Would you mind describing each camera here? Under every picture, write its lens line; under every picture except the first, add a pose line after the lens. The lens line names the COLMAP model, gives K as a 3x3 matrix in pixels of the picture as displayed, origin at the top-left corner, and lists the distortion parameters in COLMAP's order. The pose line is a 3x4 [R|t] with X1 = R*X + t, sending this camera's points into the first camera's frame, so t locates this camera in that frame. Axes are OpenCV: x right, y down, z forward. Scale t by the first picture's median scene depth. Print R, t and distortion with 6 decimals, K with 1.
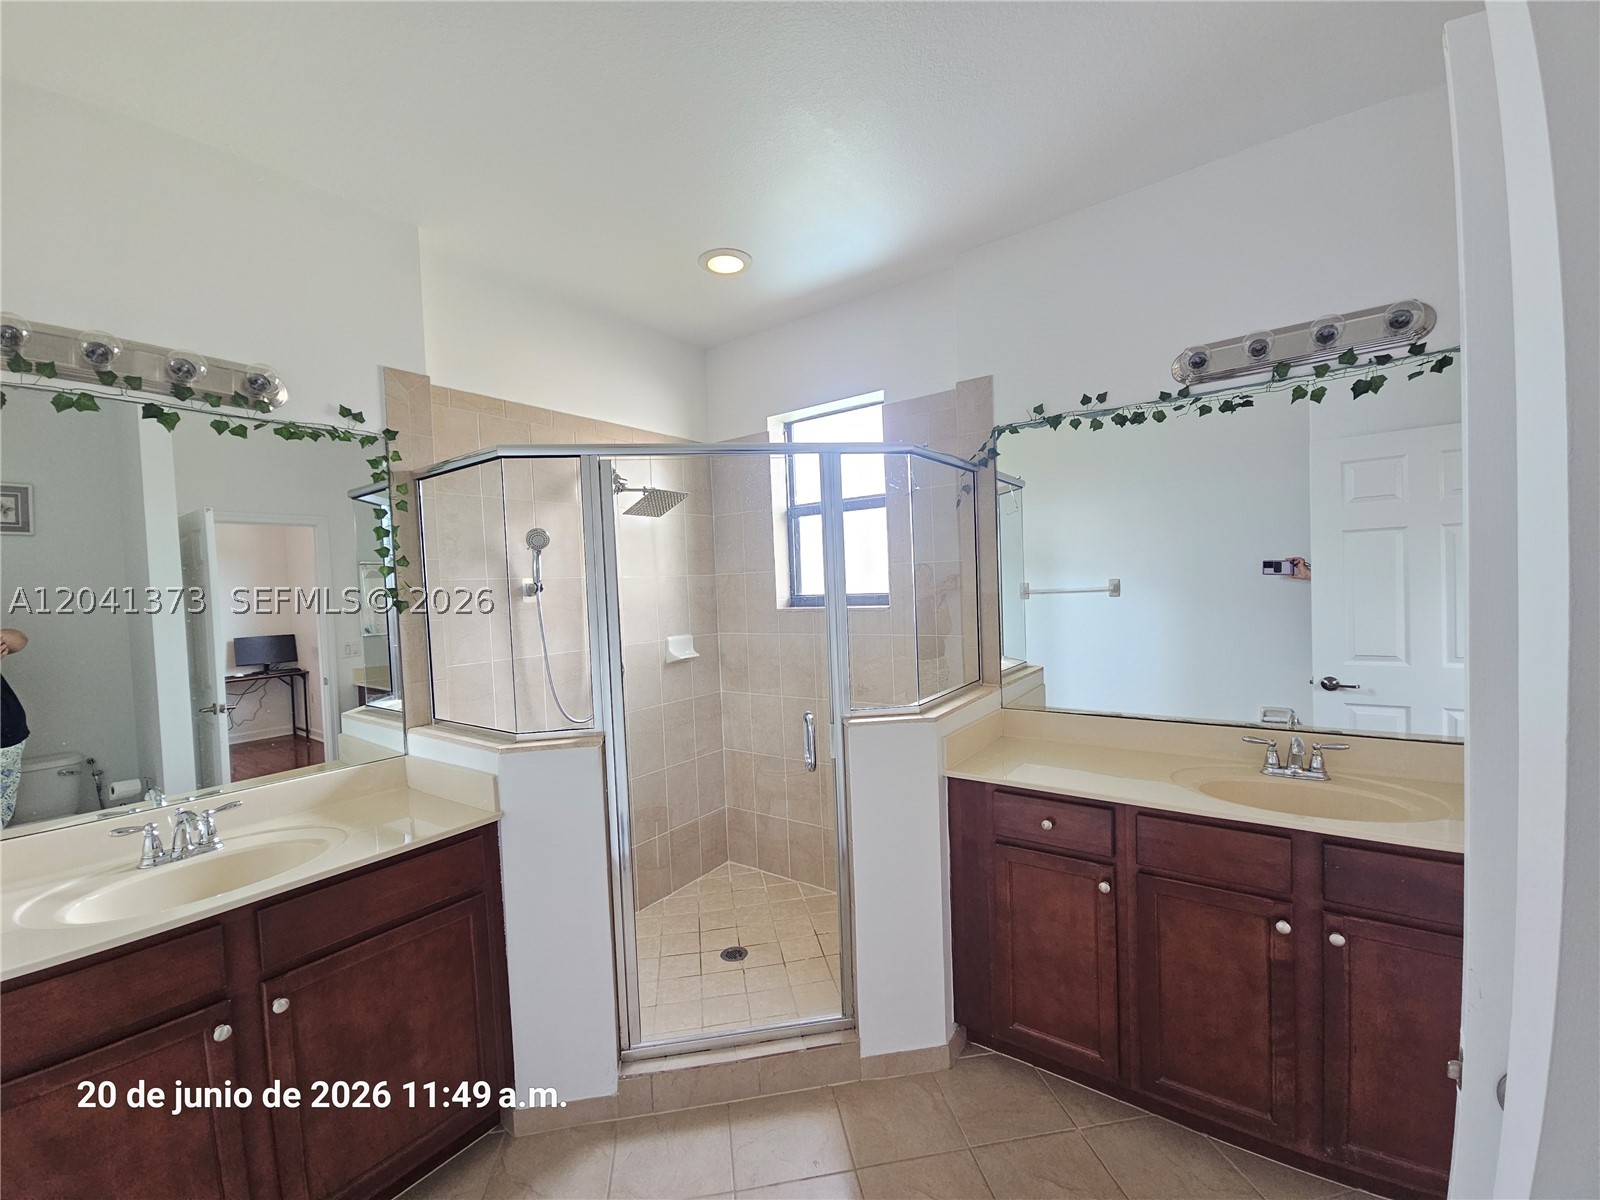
lens RADIAL K [[645.9, 0, 803.7], [0, 645.9, 608.7], [0, 0, 1]] dist [0.002837, -0.005350]
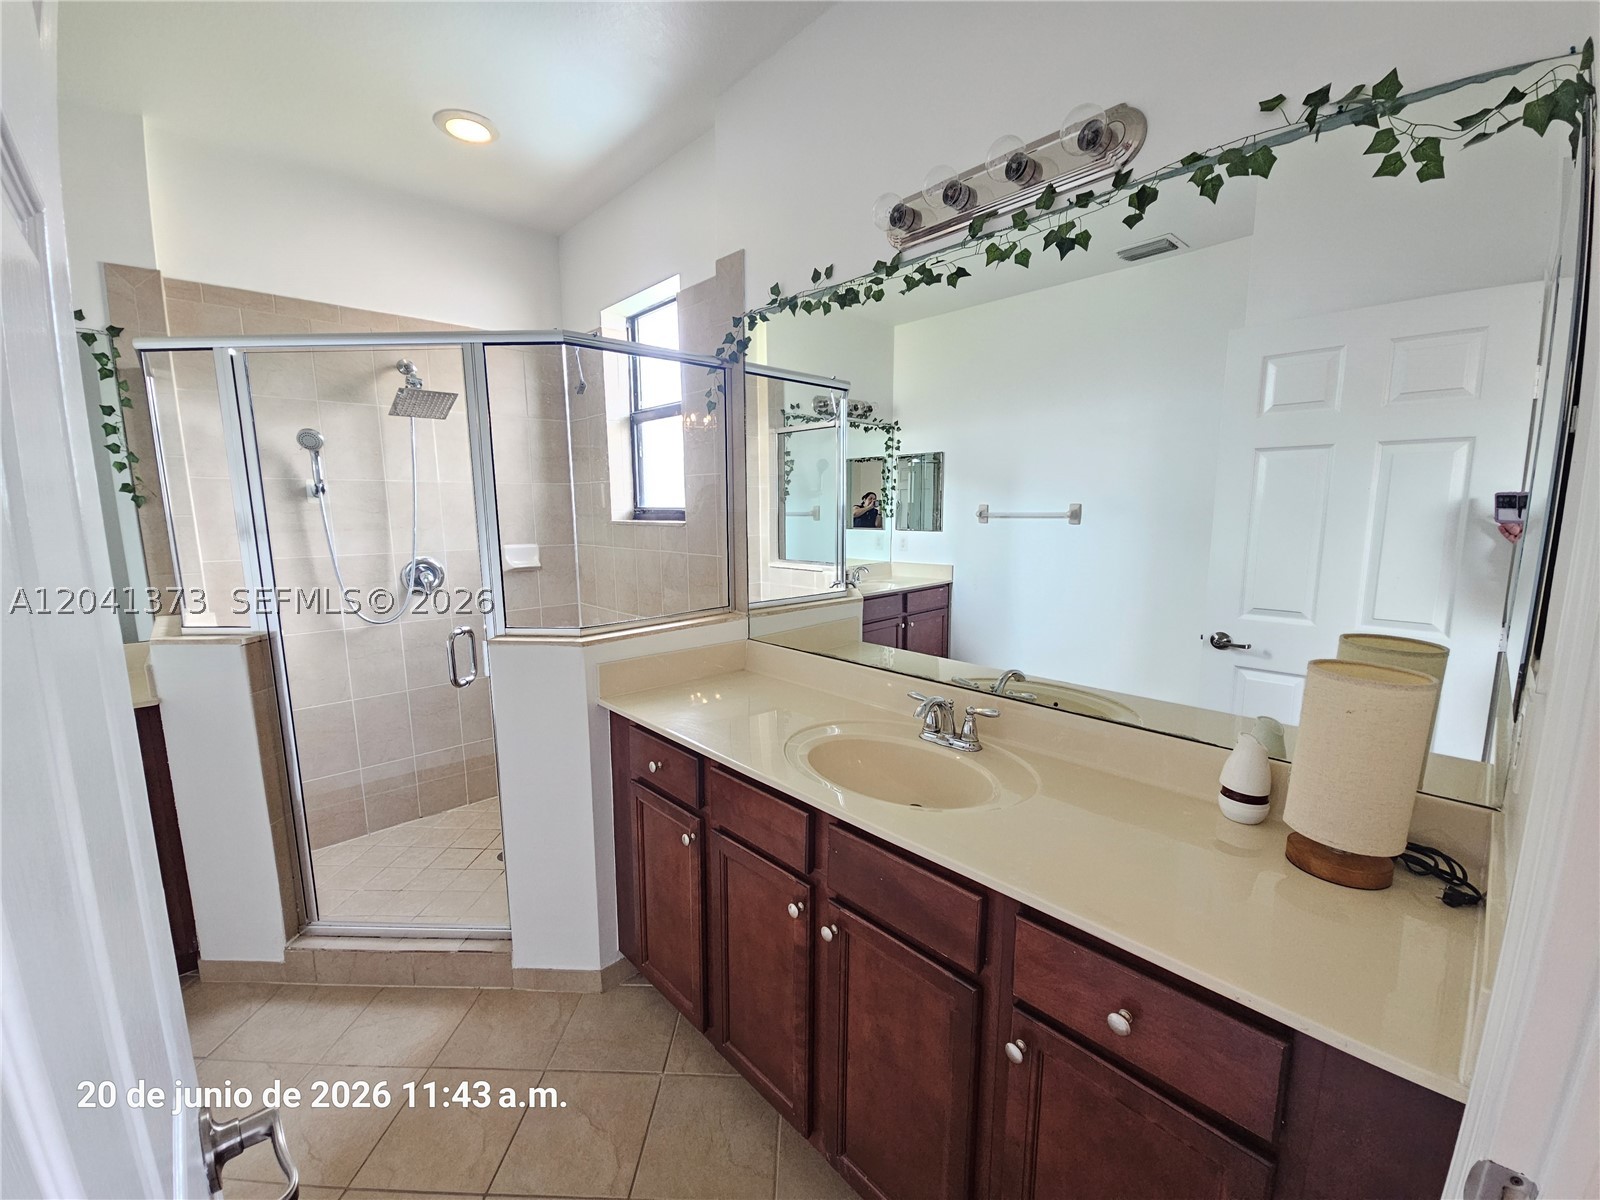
lens RADIAL K [[653.9, 0, 795.4], [0, 653.9, 609.7], [0, 0, 1]] dist [0.011549, -0.008578]
pose [[0.980702, 0.064606, -0.184525, 0.596049], [-0.040543, 0.990510, 0.131323, -0.011907], [0.191258, -0.121307, 0.974015, 0.133710]]
